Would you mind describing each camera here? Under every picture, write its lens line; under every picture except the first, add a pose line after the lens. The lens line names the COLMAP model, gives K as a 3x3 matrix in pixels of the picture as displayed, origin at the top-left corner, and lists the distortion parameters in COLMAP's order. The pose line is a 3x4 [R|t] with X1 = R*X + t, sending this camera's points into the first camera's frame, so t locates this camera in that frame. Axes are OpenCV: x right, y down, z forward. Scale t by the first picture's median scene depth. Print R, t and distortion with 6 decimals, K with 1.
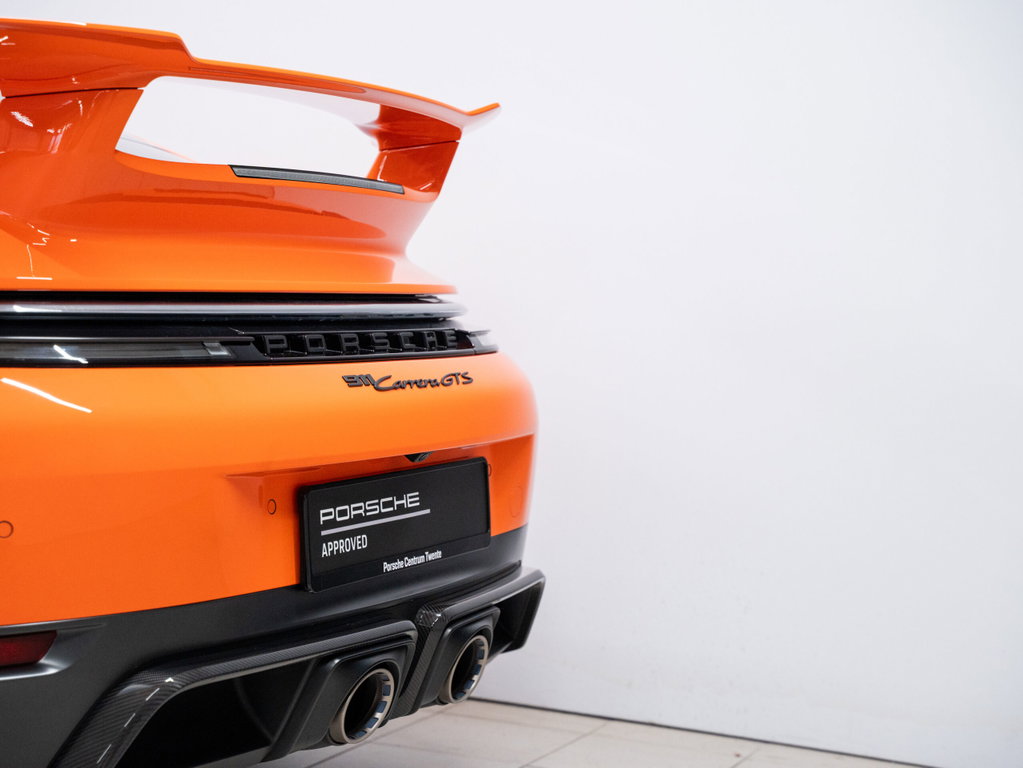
lens RADIAL K [[1933.4, 0, 511.4], [0, 1933.4, 382.2], [0, 0, 1]] dist [0.041014, 0.000000]
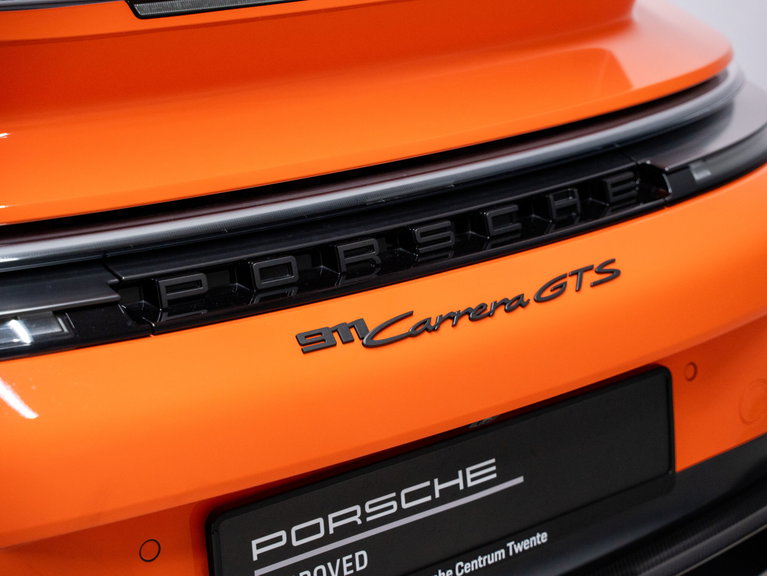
lens RADIAL K [[1631.5, 0, 383.8], [0, 1631.5, 288.6], [0, 0, 1]] dist [0.175886, 0.000000]
pose [[0.881664, 0.094696, -0.462278, 0.180146], [0.021724, 0.970473, 0.240229, -0.141807], [0.471377, -0.221844, 0.853574, 0.531976]]
